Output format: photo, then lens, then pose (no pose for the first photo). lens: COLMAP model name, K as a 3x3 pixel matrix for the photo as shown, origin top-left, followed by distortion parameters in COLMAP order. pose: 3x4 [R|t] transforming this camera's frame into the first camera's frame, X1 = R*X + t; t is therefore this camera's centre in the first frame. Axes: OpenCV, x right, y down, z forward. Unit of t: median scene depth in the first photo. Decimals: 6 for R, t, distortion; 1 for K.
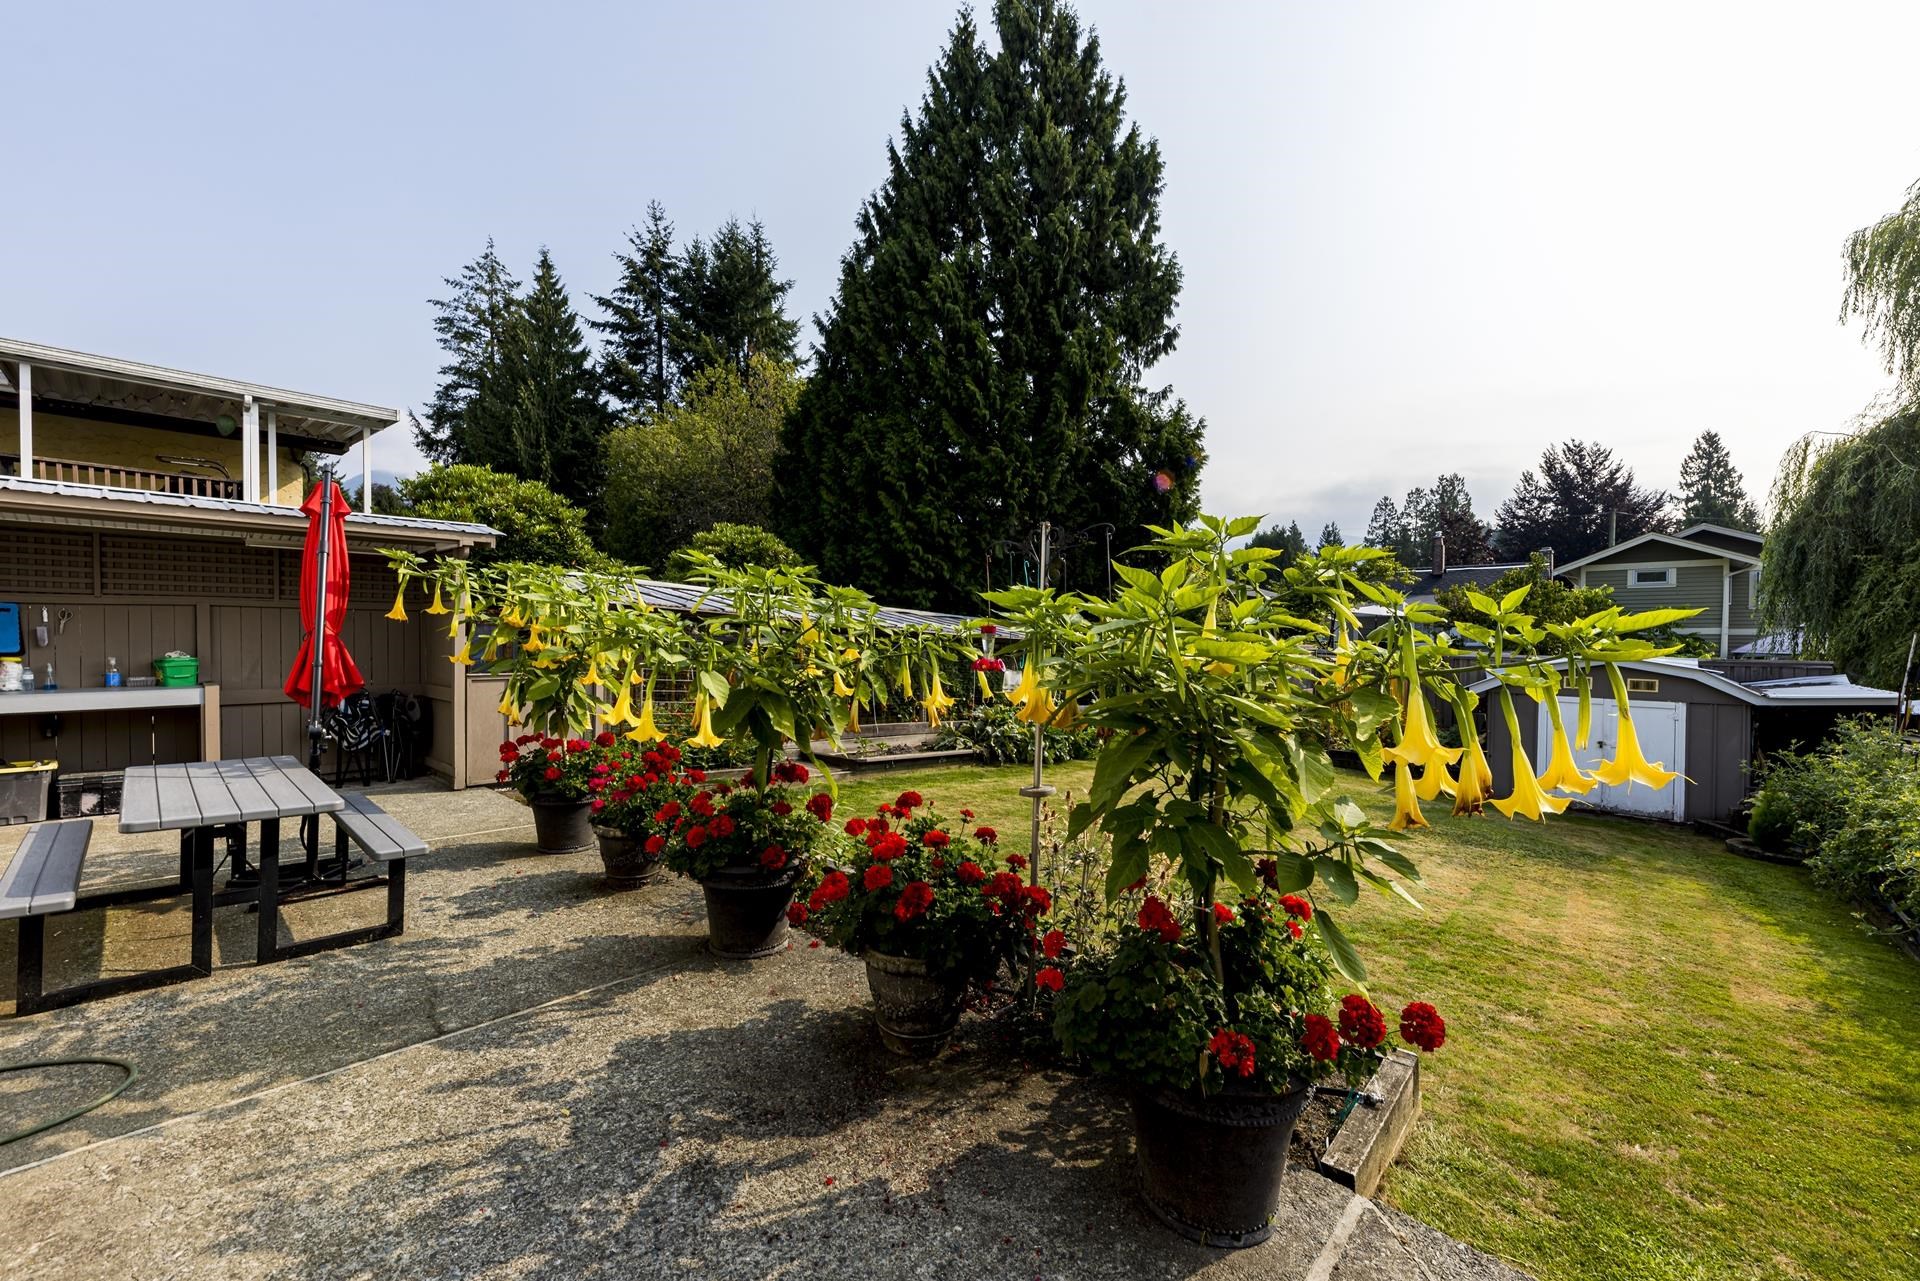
lens RADIAL K [[737.5, 0, 959.9], [0, 737.5, 648.6], [0, 0, 1]] dist [0.012785, -0.006401]
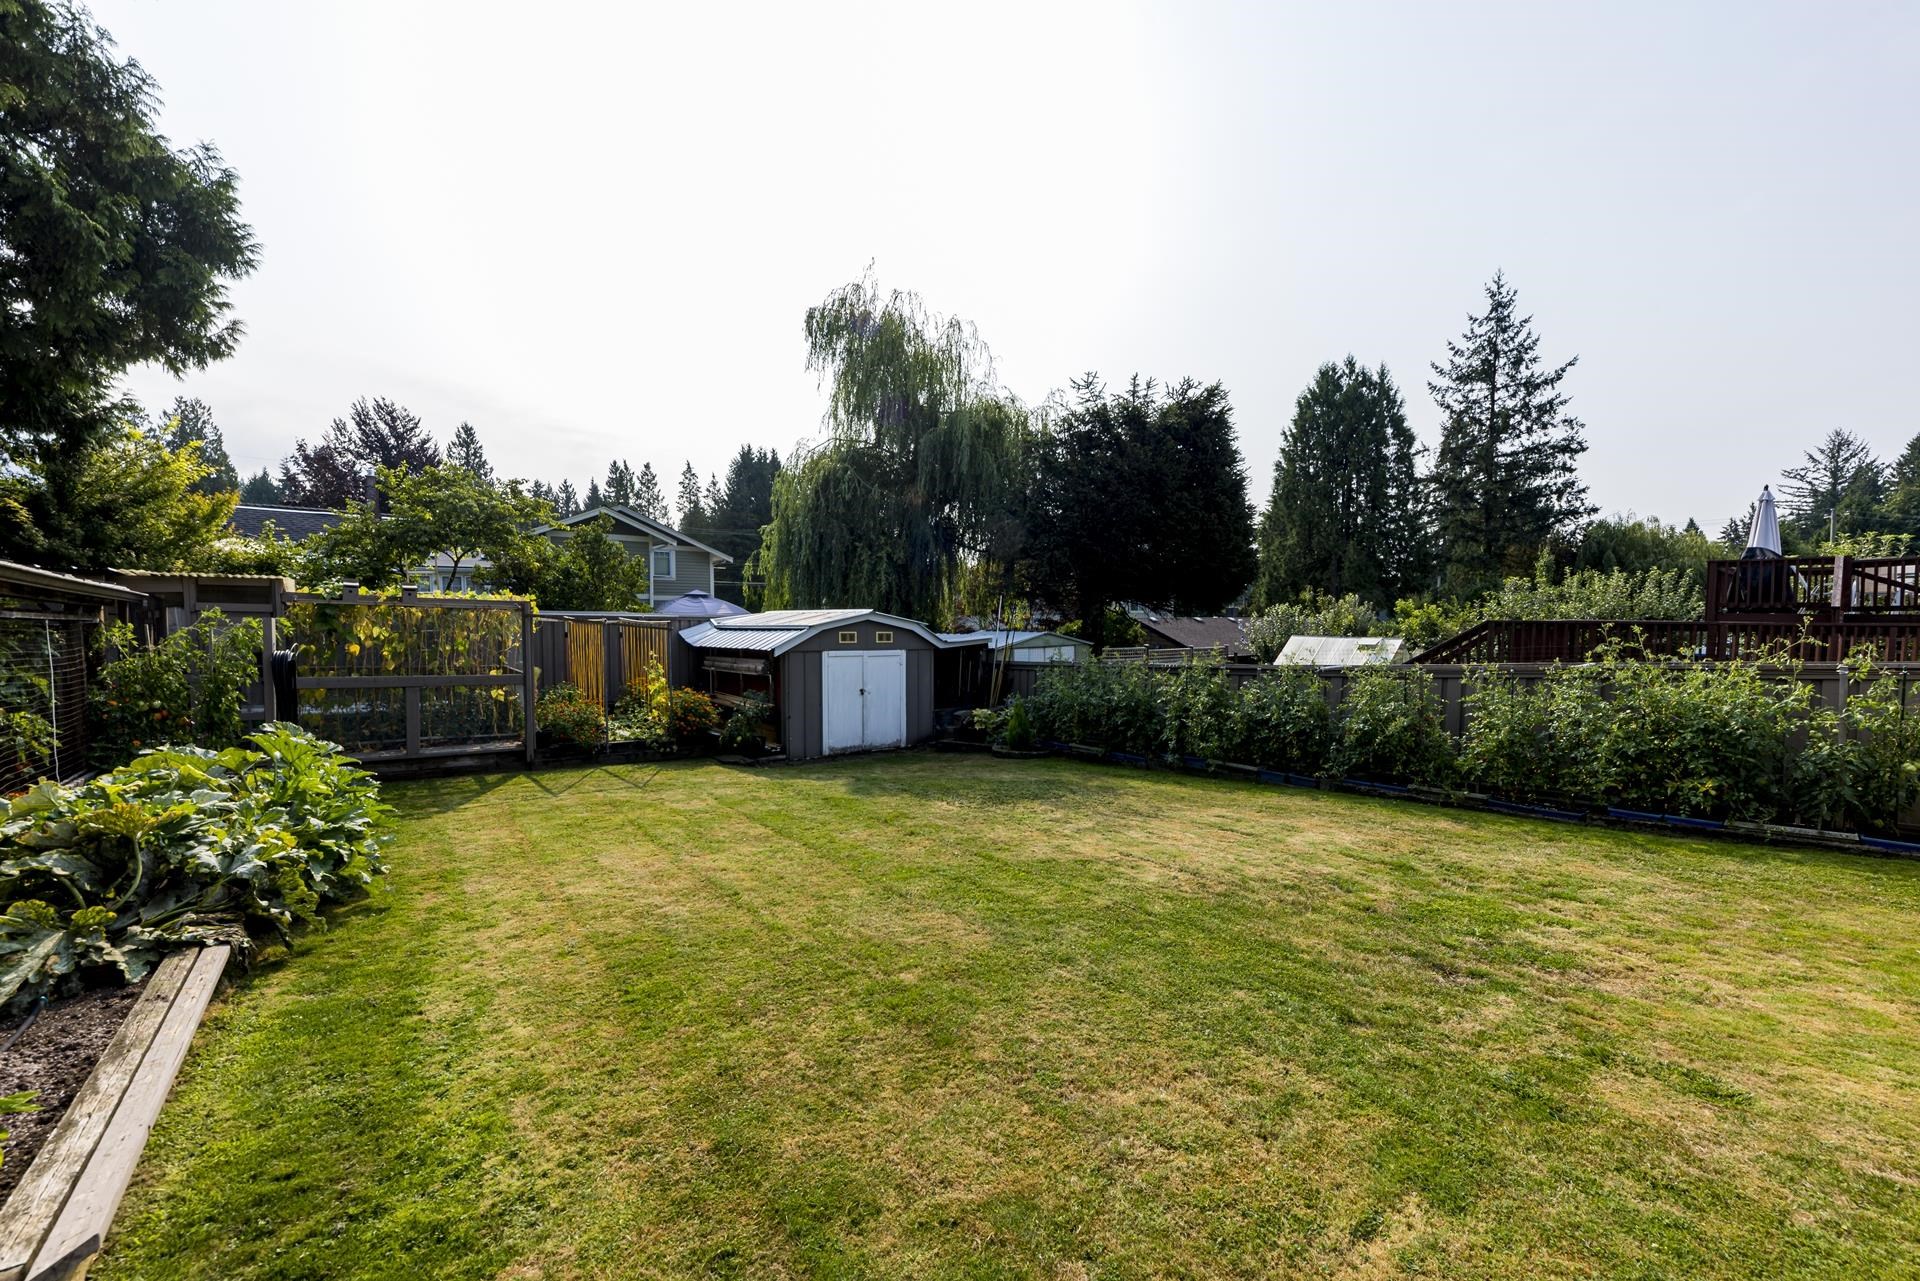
lens RADIAL K [[742.9, 0, 957.6], [0, 742.9, 648.1], [0, 0, 1]] dist [0.005680, -0.003890]
pose [[0.152410, -0.049252, 0.987089, -0.047613], [0.006063, 0.998785, 0.048900, 0.002059], [-0.988299, -0.001468, 0.152524, 0.148482]]
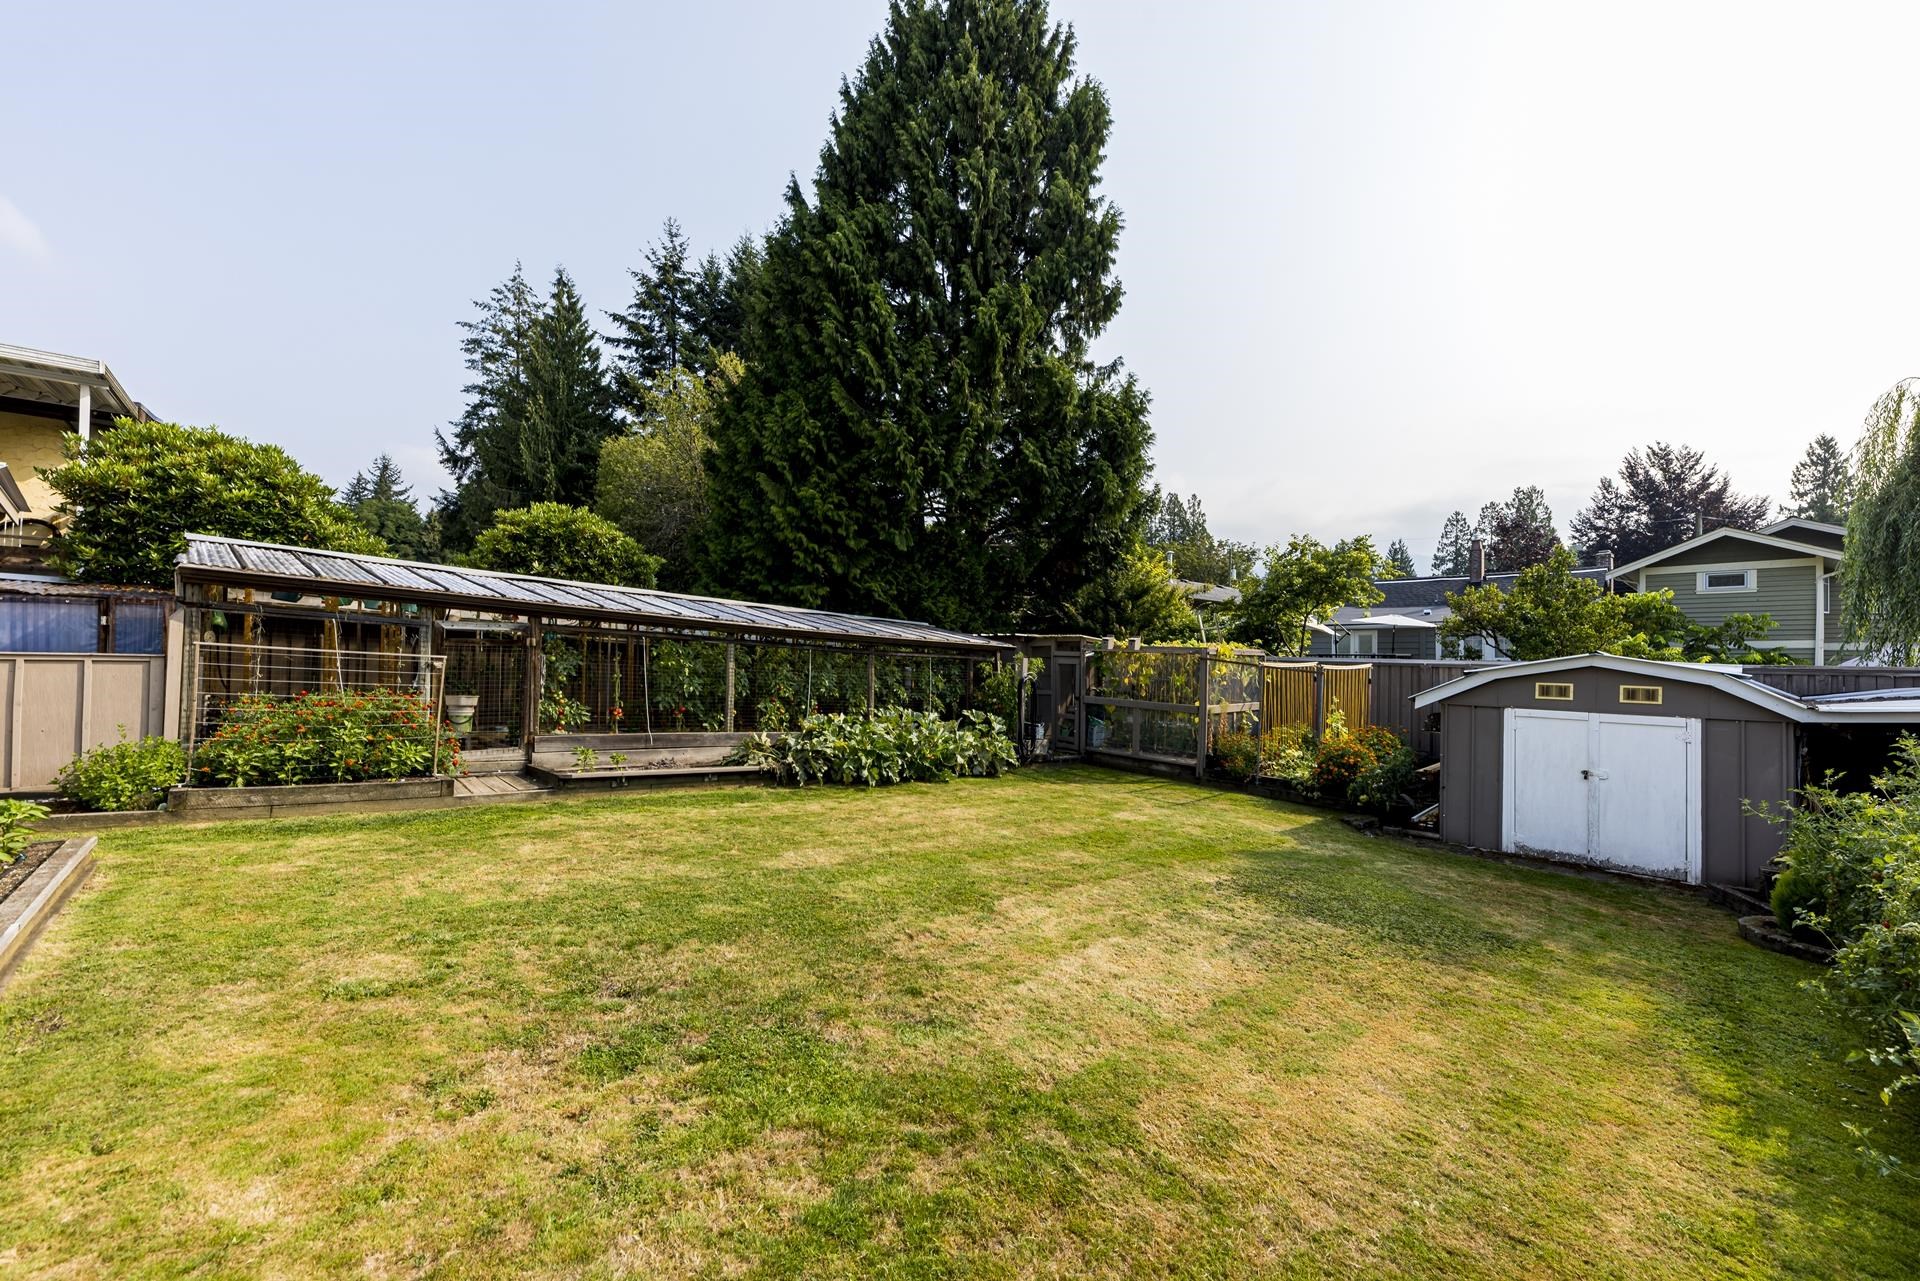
lens RADIAL K [[742.9, 0, 957.6], [0, 742.9, 648.1], [0, 0, 1]] dist [0.005680, -0.003890]
pose [[0.996774, 0.006545, -0.079988, 0.063380], [-0.008992, 0.999501, -0.030270, 0.006602], [0.079750, 0.030892, 0.996336, 0.044289]]
